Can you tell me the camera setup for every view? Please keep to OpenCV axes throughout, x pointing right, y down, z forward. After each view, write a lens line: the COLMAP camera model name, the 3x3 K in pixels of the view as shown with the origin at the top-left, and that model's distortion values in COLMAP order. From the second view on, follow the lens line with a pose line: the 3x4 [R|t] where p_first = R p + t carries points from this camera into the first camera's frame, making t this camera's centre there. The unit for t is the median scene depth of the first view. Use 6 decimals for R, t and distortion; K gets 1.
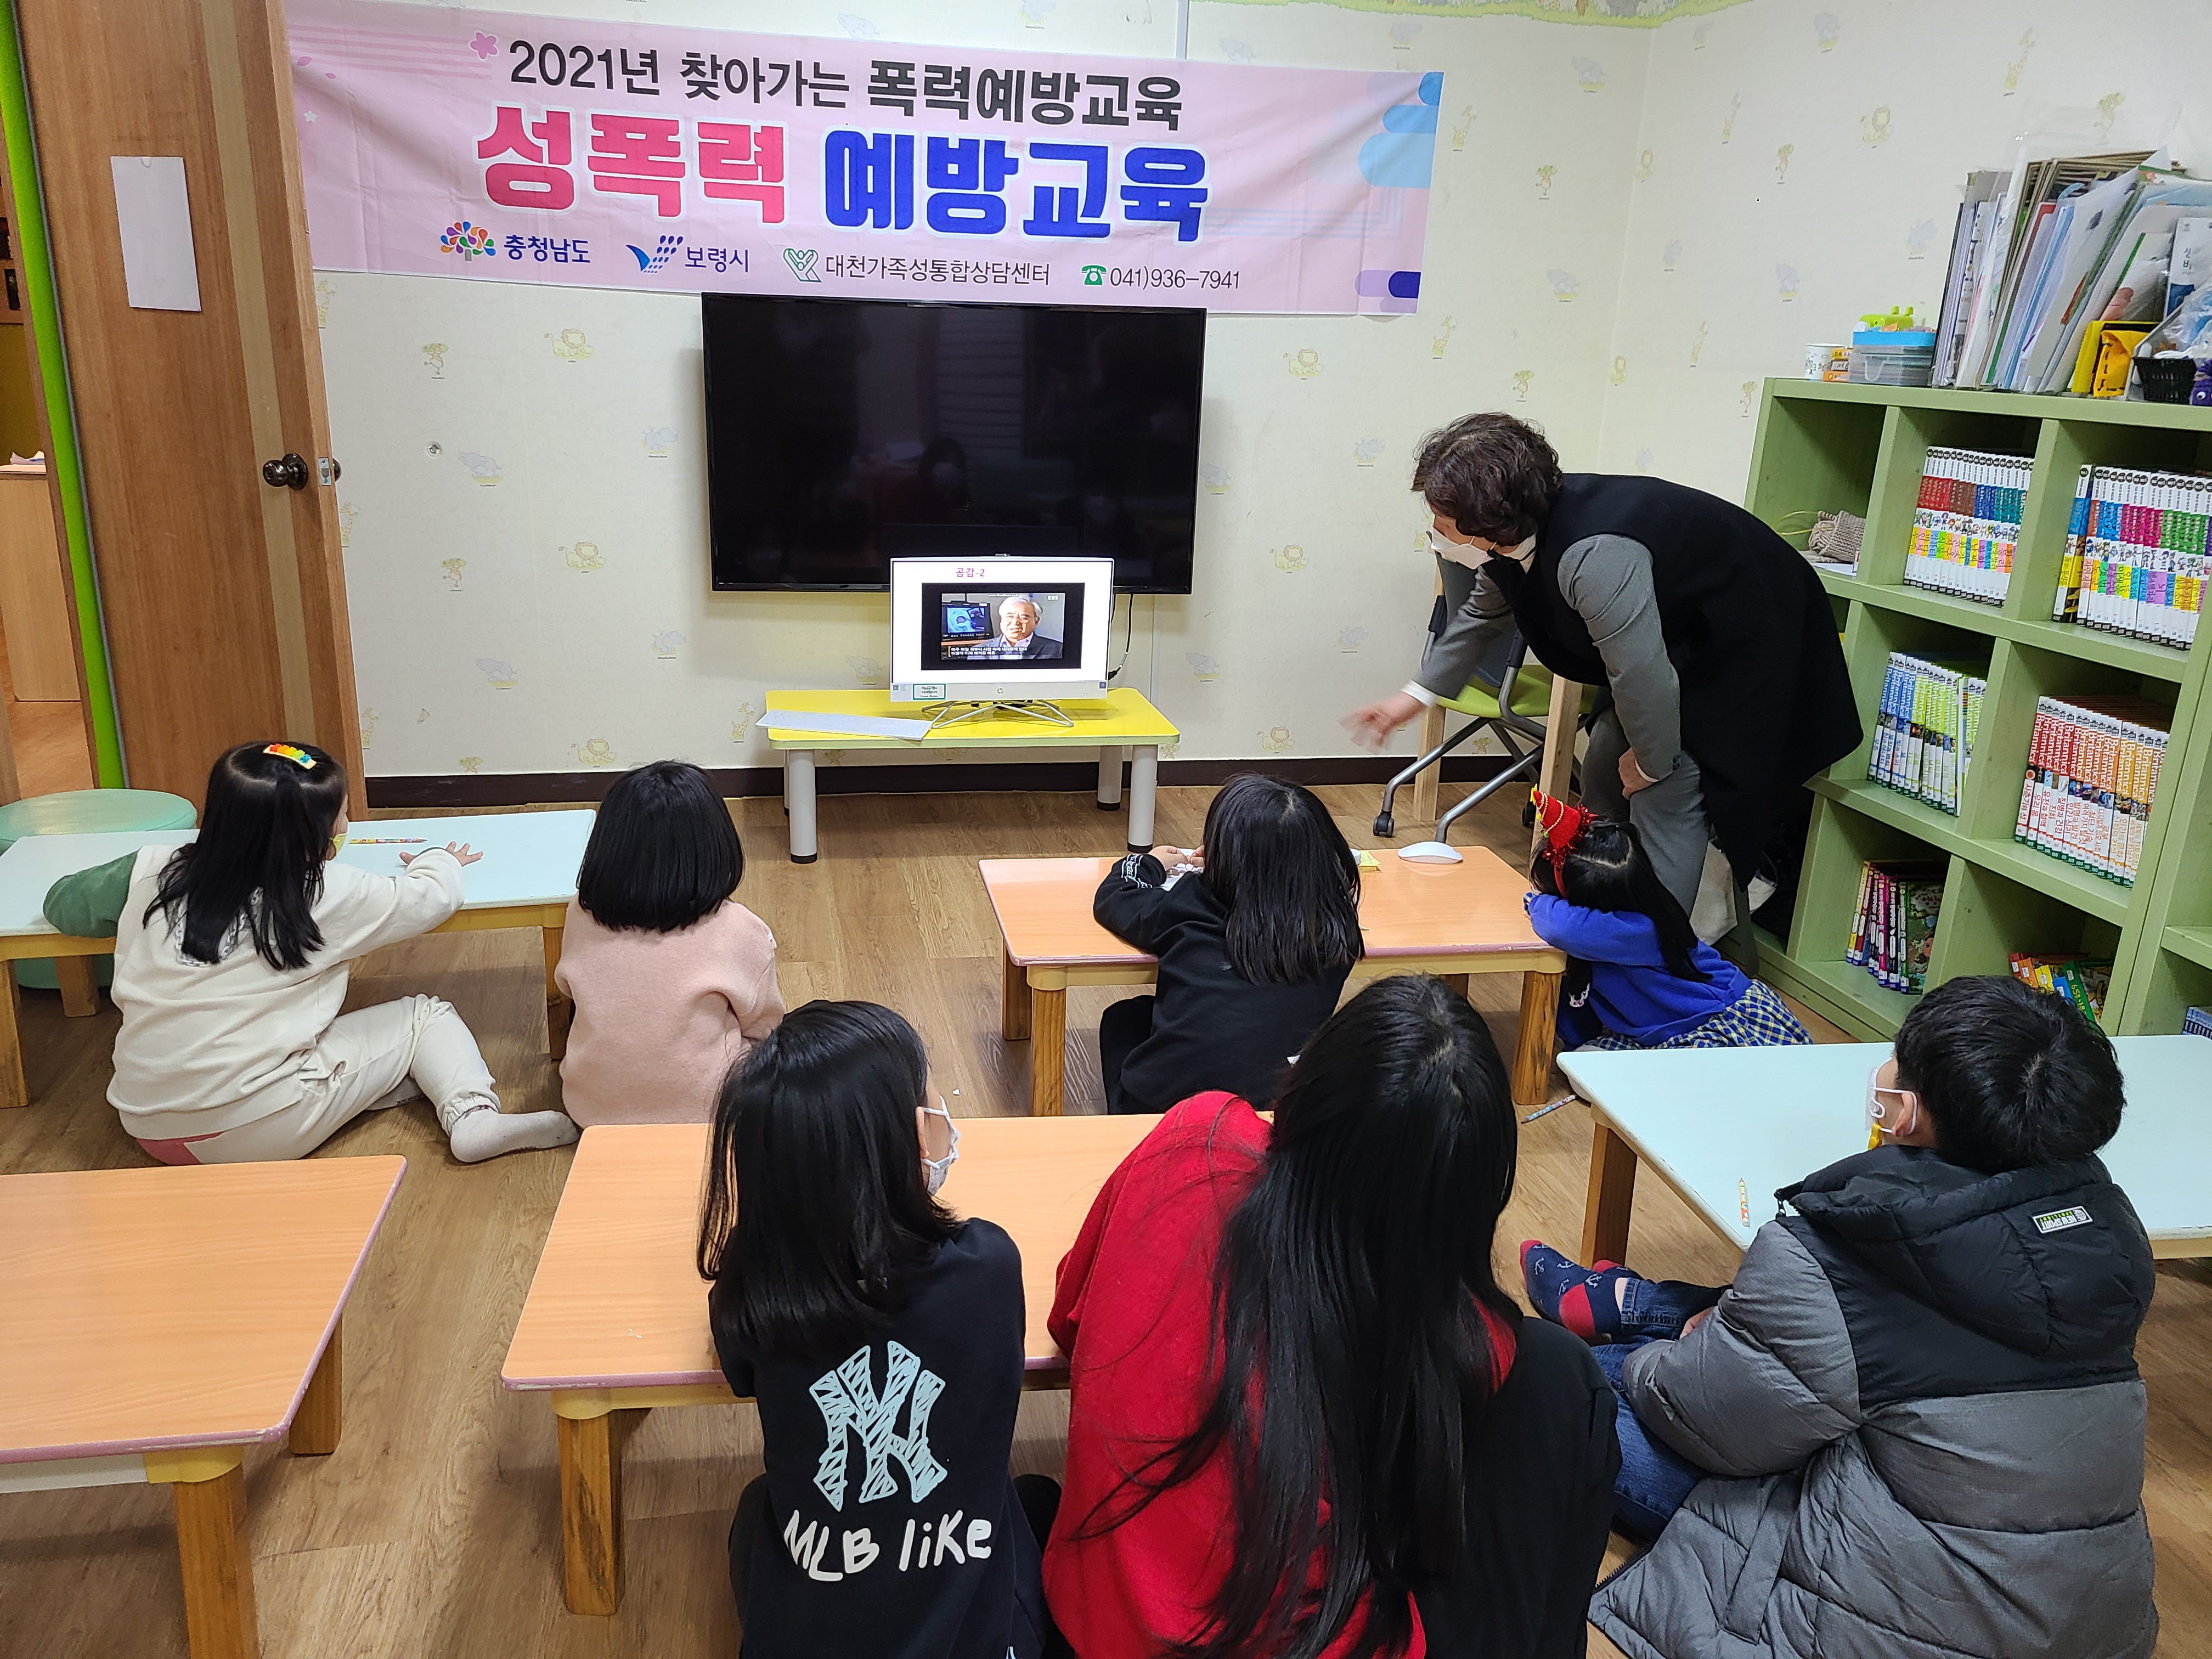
lens RADIAL K [[1659.2, 0, 1106.0], [0, 1659.2, 829.5], [0, 0, 1]] dist [-0.002635, -0.007710]
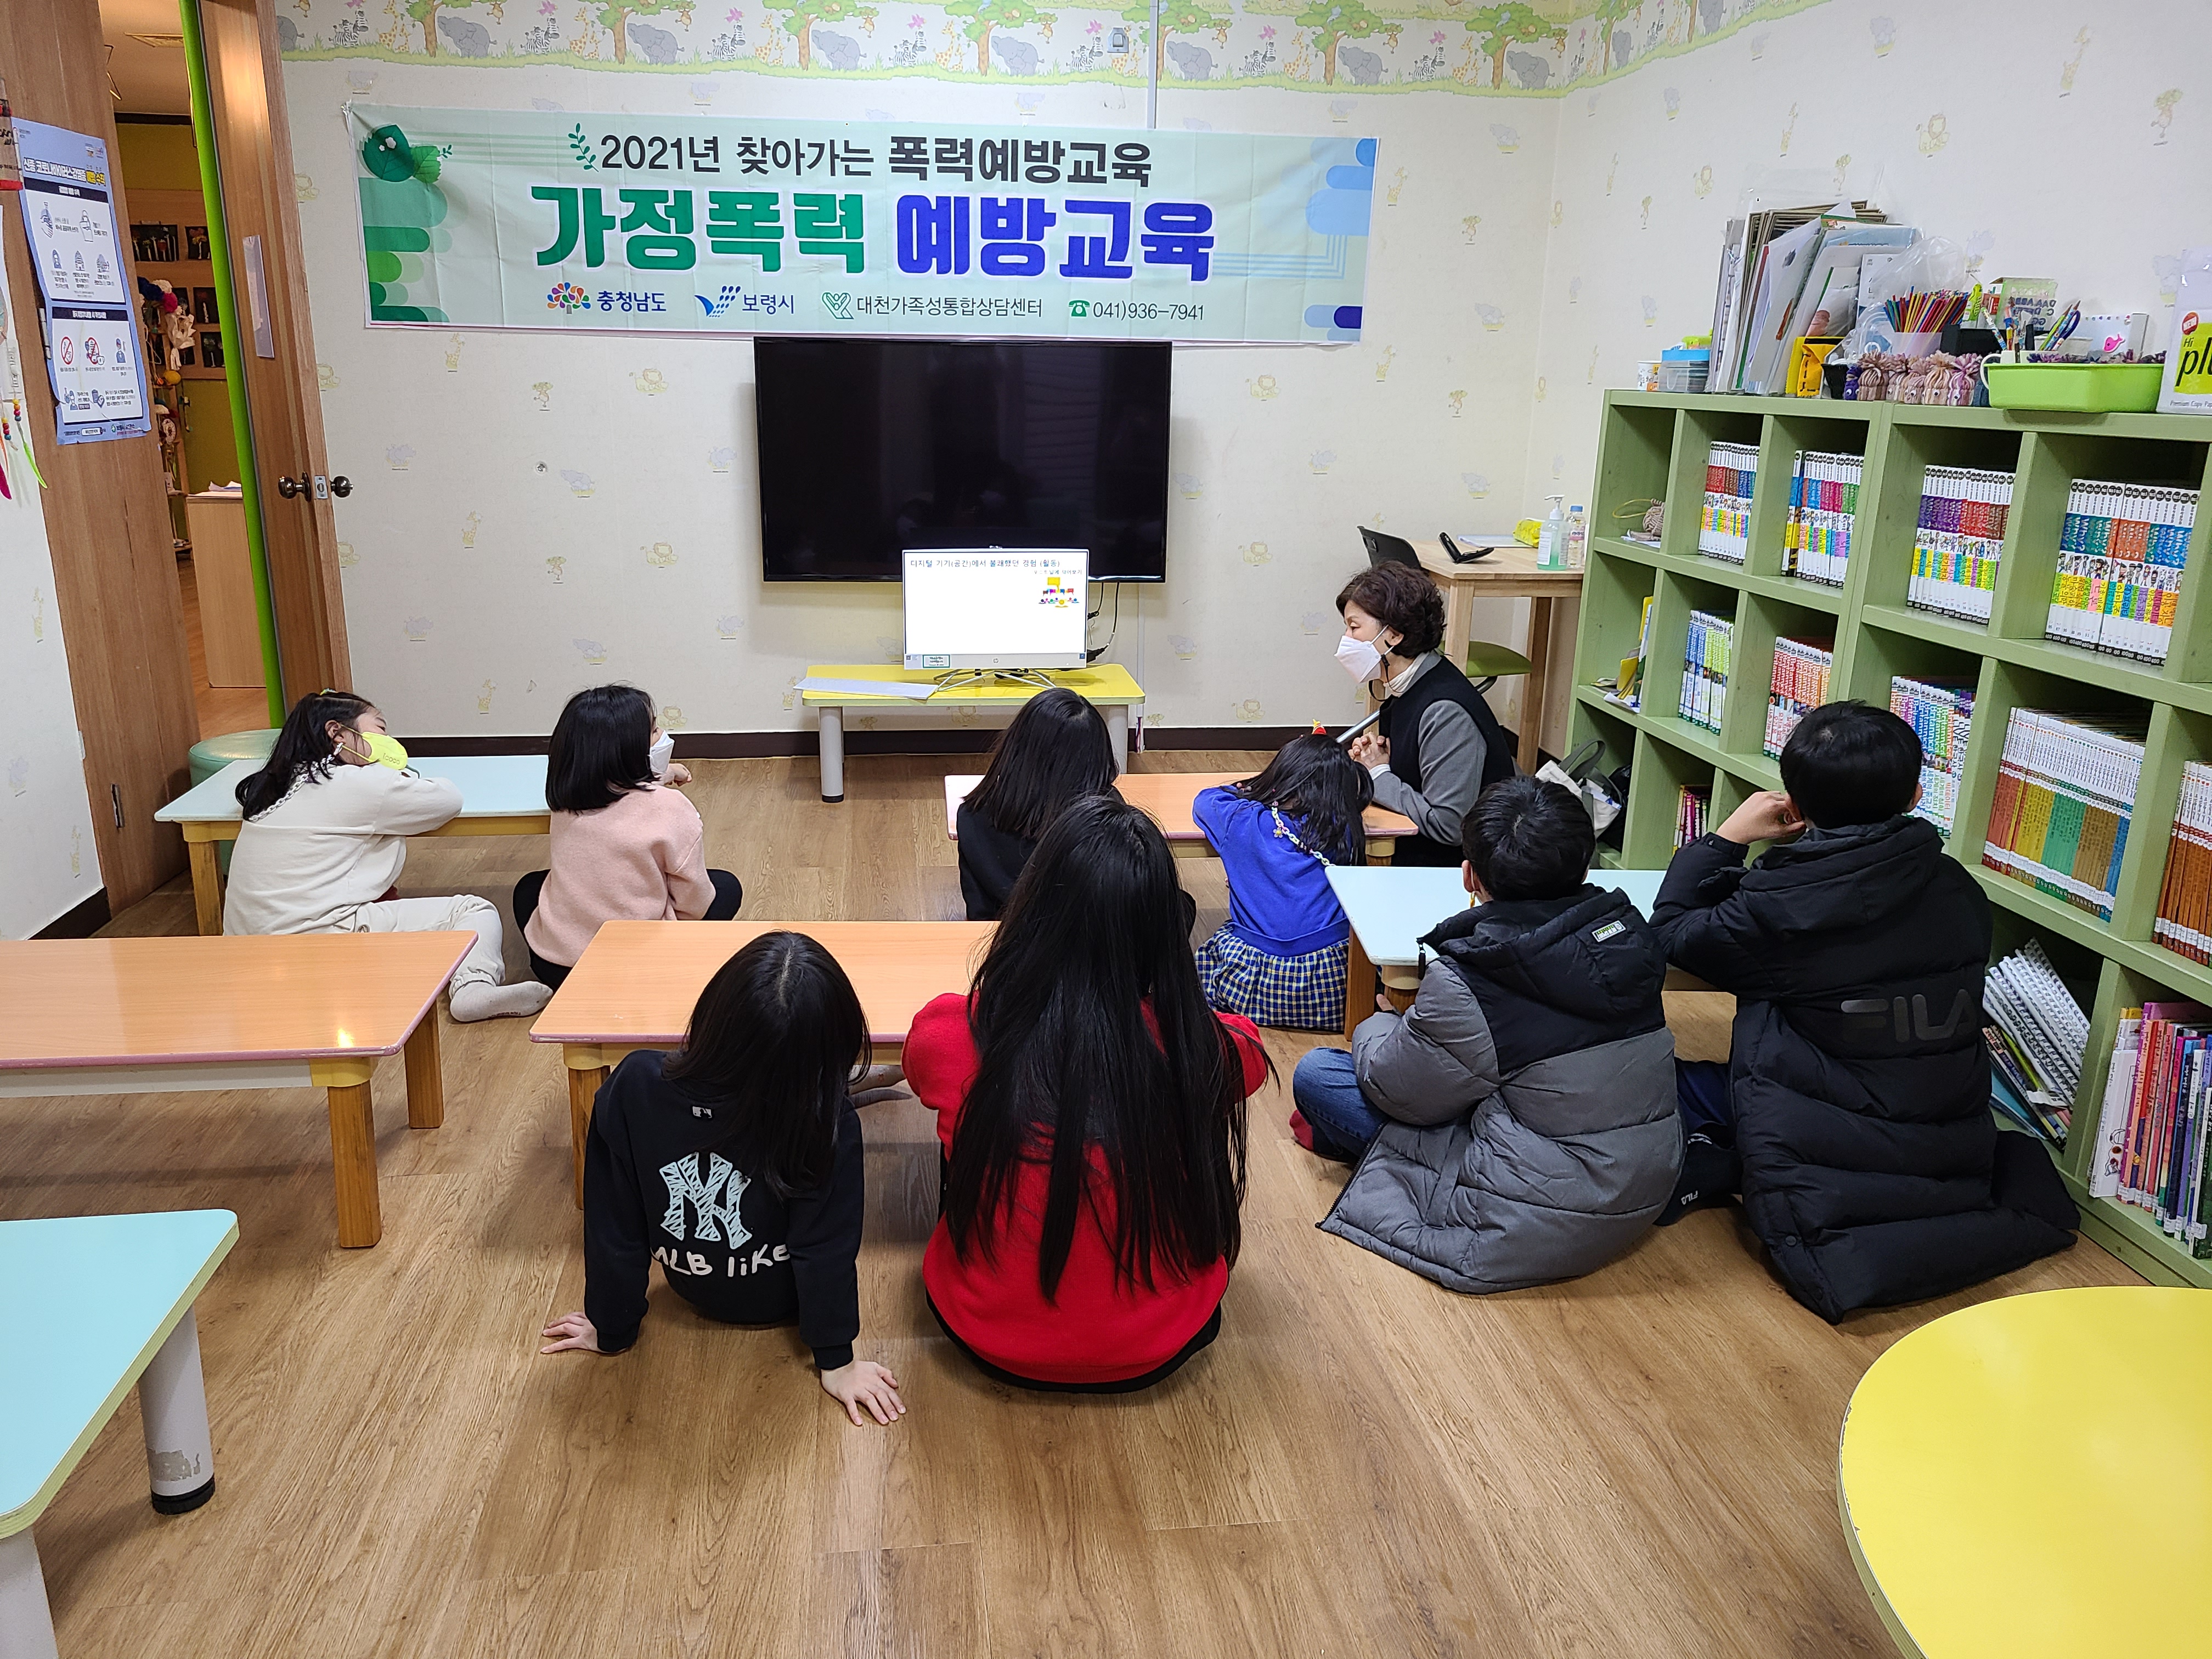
lens RADIAL K [[1623.8, 0, 1106.0], [0, 1623.8, 829.5], [0, 0, 1]] dist [-0.004922, -0.001960]
pose [[0.998197, 0.005019, -0.059819, 0.088162], [-0.005967, 0.999859, -0.015670, 0.057787], [0.059732, 0.015998, 0.998086, -0.165805]]
